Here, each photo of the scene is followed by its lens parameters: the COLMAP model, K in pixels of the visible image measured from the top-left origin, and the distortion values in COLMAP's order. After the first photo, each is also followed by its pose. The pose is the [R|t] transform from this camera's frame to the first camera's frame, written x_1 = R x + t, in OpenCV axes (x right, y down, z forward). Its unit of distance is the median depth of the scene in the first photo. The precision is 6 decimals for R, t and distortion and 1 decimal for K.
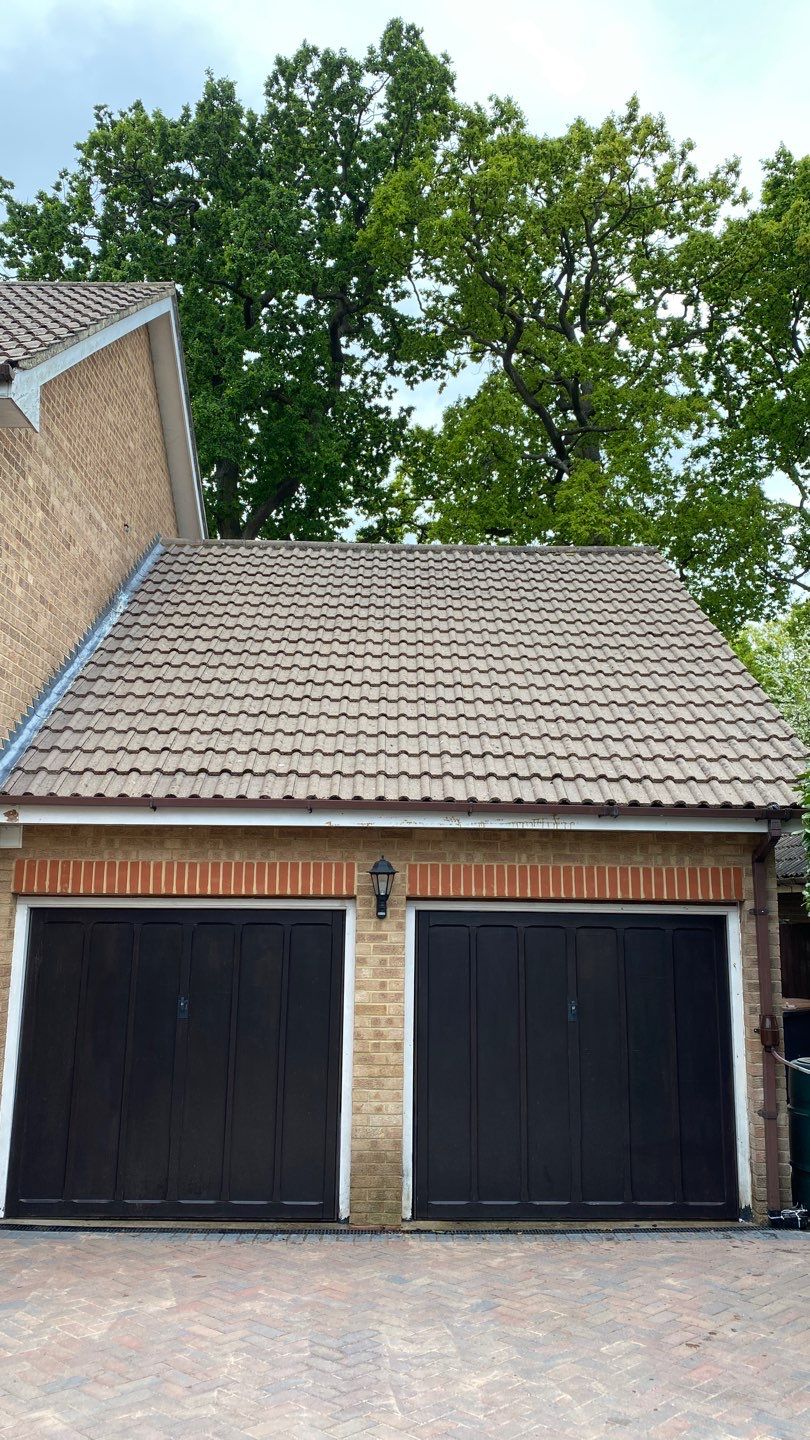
lens RADIAL K [[1095.3, 0, 409.2], [0, 1095.3, 712.3], [0, 0, 1]] dist [0.054364, -0.069785]
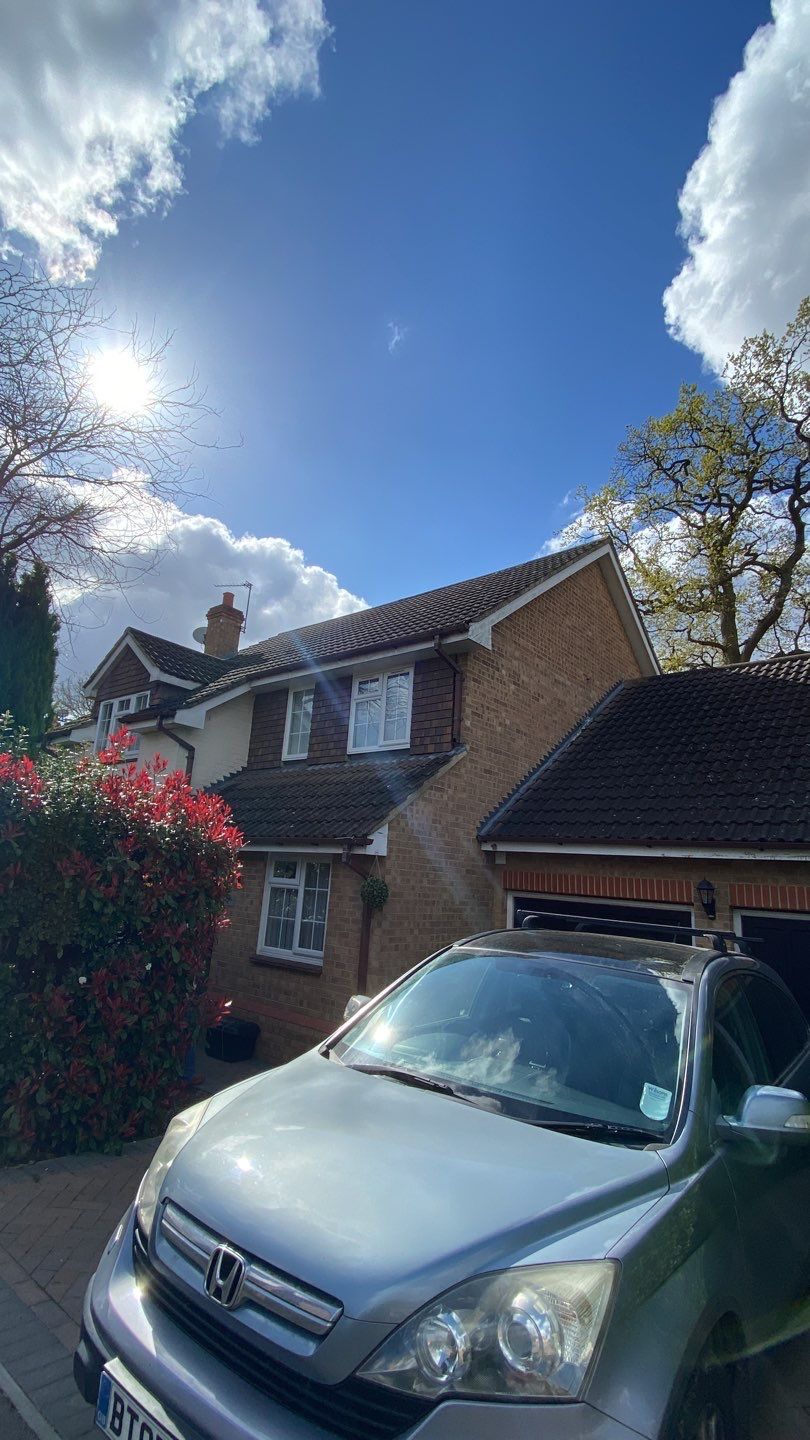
lens RADIAL K [[668.0, 0, 405.0], [0, 668.0, 720.0], [0, 0, 1]] dist [0.066531, -0.000267]
pose [[0.748795, -0.118189, -0.652179, 0.297731], [0.059739, 0.992003, -0.111183, -0.005306], [0.660104, 0.044293, 0.749867, 0.008007]]
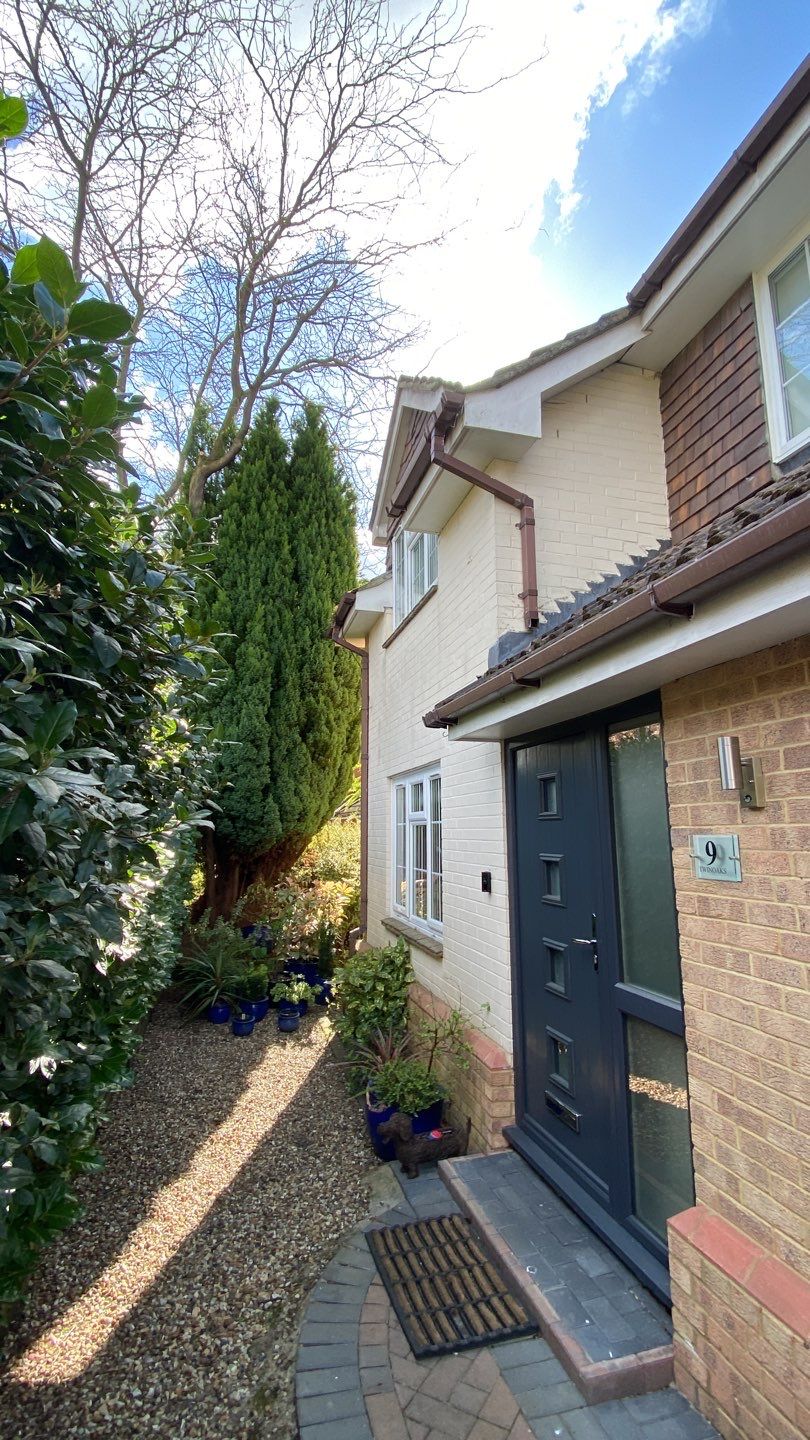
lens RADIAL K [[668.0, 0, 405.0], [0, 668.0, 720.0], [0, 0, 1]] dist [0.066531, -0.000267]
pose [[0.229412, -0.186071, -0.955378, -0.444611], [0.183404, 0.972238, -0.145315, 0.118284], [0.955894, -0.141883, 0.257169, 0.483197]]
